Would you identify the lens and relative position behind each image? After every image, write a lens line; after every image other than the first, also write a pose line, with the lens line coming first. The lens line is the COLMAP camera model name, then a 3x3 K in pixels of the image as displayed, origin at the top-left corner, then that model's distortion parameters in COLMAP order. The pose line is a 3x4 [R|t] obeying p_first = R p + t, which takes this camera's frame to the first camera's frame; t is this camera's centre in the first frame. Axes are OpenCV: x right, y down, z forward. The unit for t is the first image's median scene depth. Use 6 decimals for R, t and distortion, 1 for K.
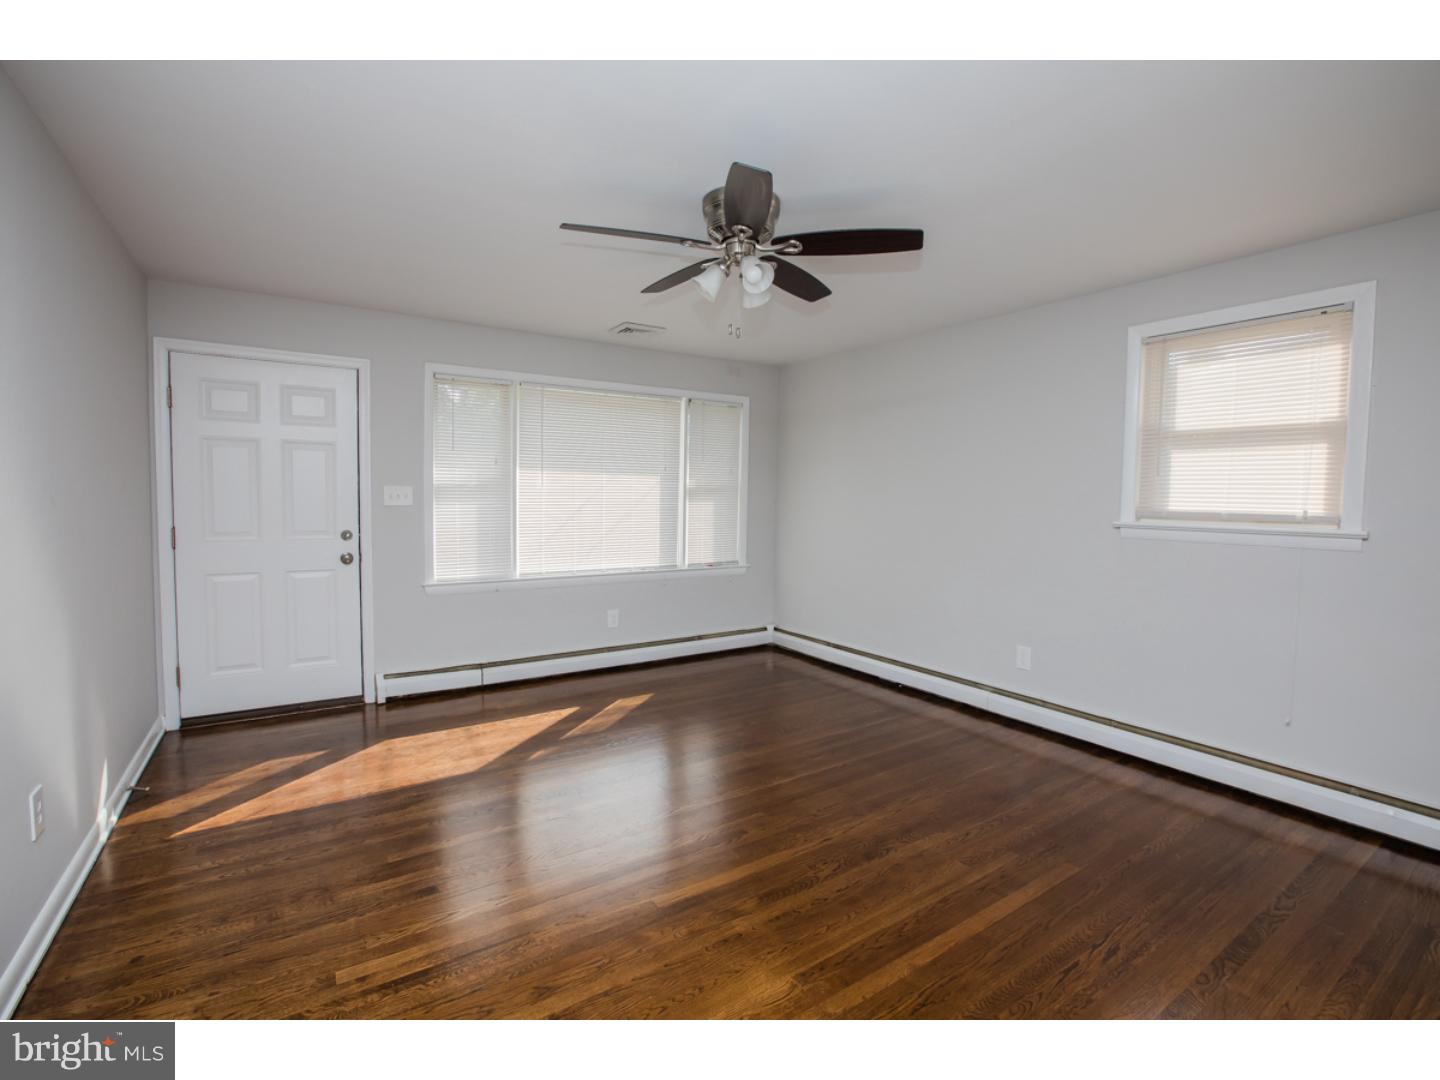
lens RADIAL K [[648.2, 0, 717.5], [0, 648.2, 532.6], [0, 0, 1]] dist [-0.046483, 0.011898]
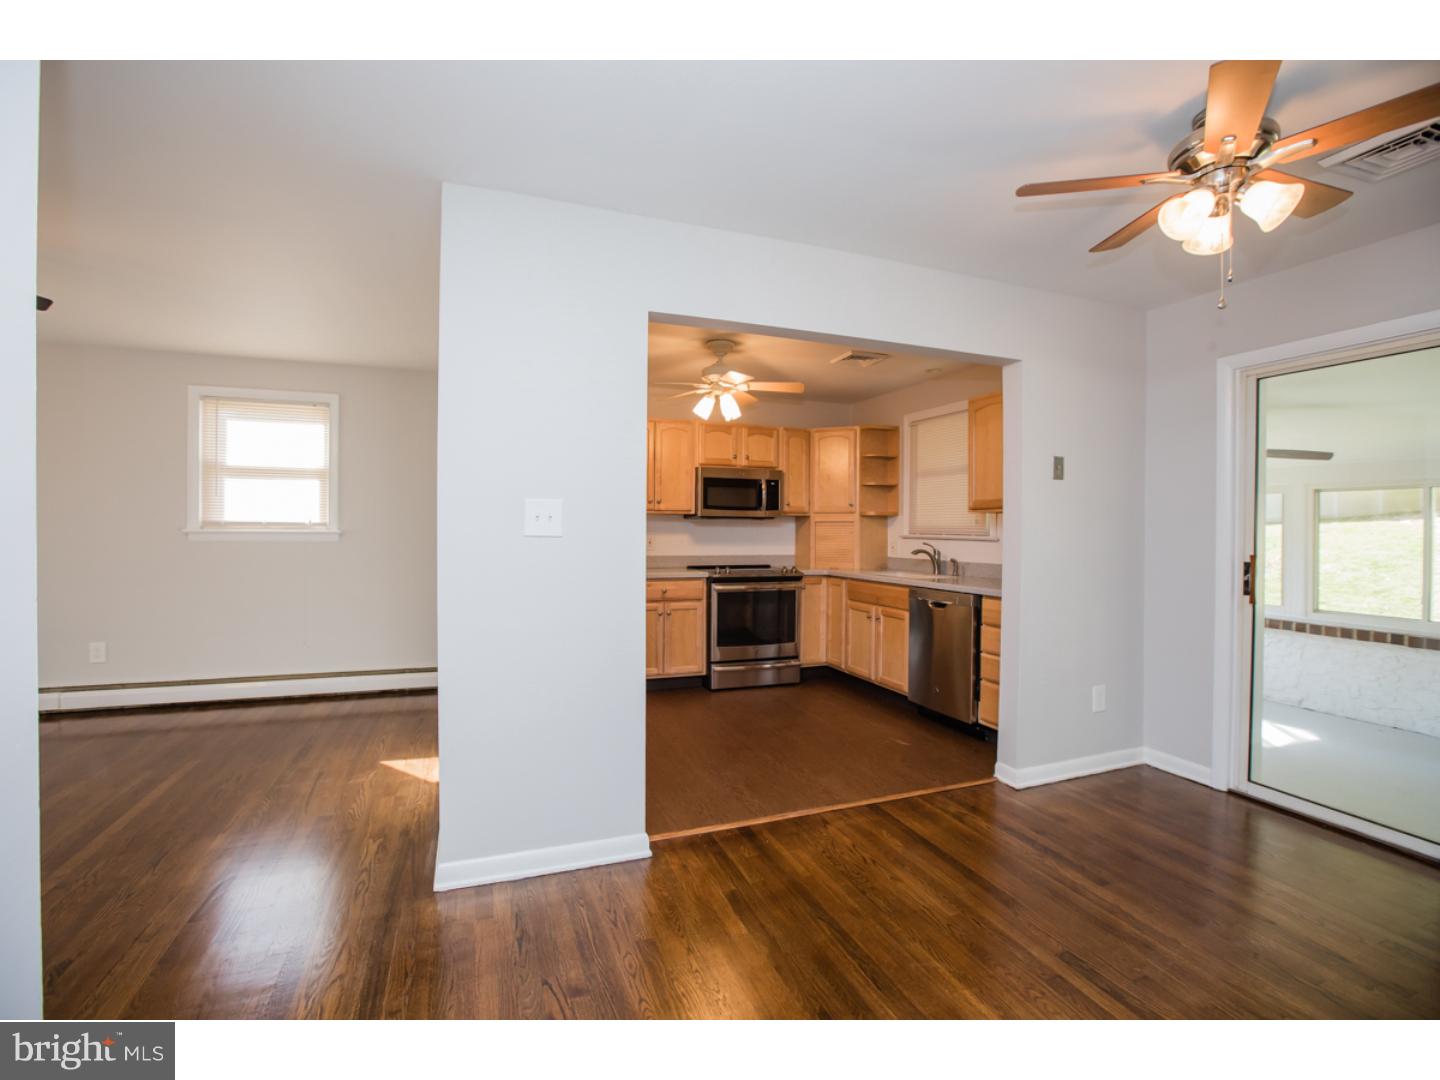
lens RADIAL K [[648.2, 0, 717.5], [0, 648.2, 532.6], [0, 0, 1]] dist [-0.046483, 0.011898]
pose [[0.222366, -0.018889, 0.974780, -0.496876], [0.048449, 0.998791, 0.008302, 0.037262], [-0.973759, 0.045381, 0.223012, -0.453584]]
